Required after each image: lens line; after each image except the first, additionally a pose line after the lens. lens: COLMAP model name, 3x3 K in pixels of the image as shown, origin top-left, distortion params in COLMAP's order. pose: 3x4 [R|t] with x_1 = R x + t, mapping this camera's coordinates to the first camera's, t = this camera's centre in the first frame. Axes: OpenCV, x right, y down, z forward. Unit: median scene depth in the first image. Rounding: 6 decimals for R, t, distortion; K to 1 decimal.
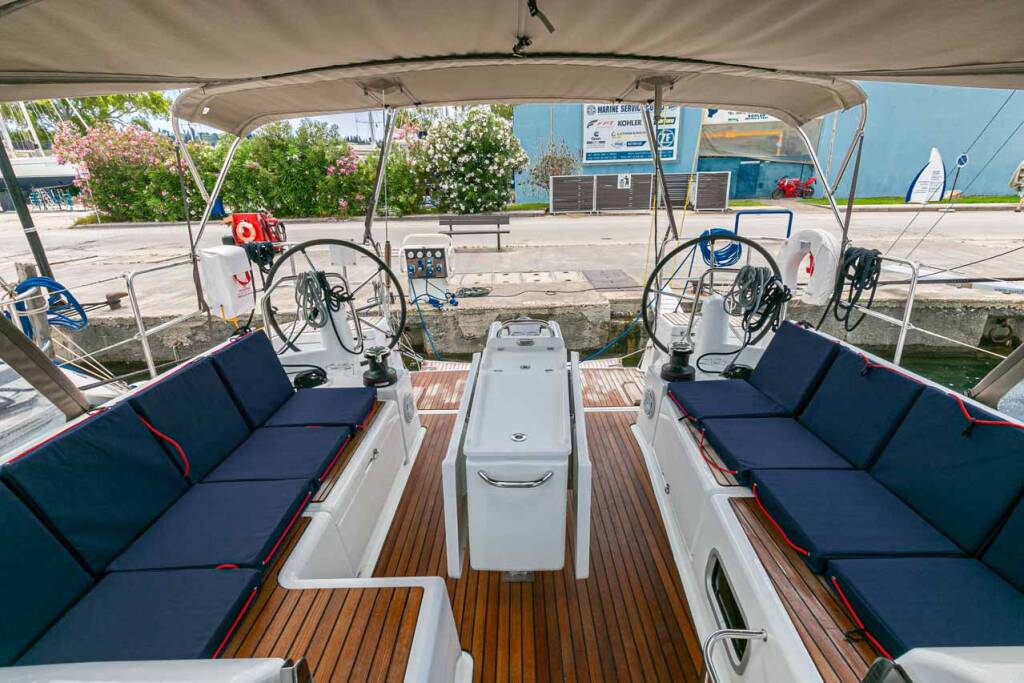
lens RADIAL K [[459.2, 0, 518.4], [0, 459.2, 343.4], [0, 0, 1]] dist [0.009609, 0.000092]
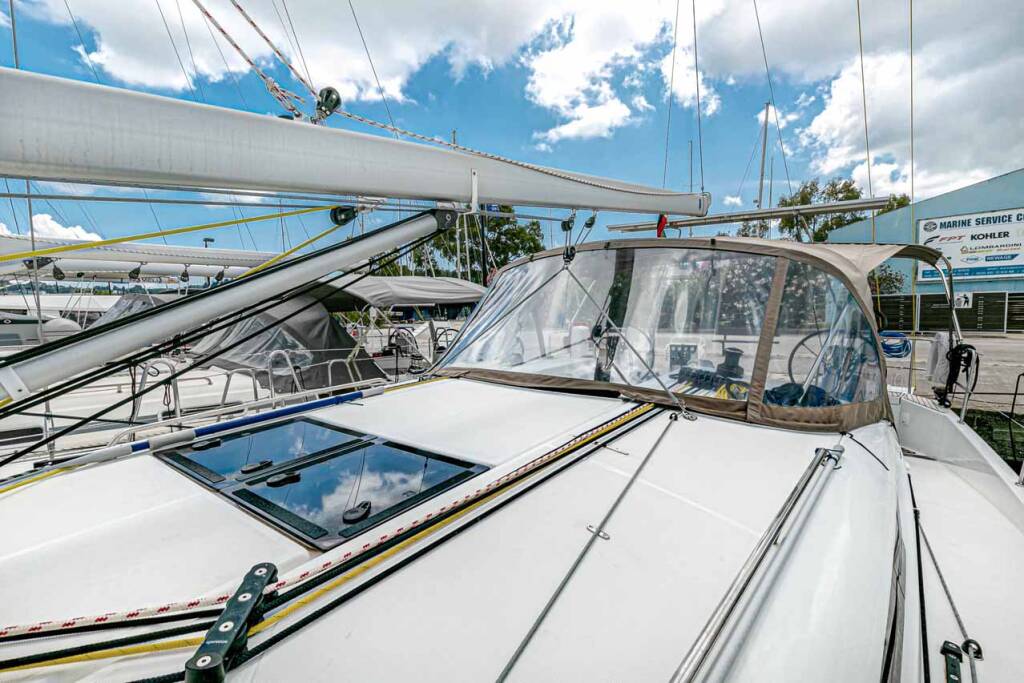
lens RADIAL K [[459.2, 0, 518.4], [0, 459.2, 343.4], [0, 0, 1]] dist [0.009609, 0.000092]
pose [[0.799863, 0.054289, -0.597722, 0.084288], [-0.197740, 0.964134, -0.177044, 0.051439], [0.566672, 0.259804, 0.781911, -0.152216]]
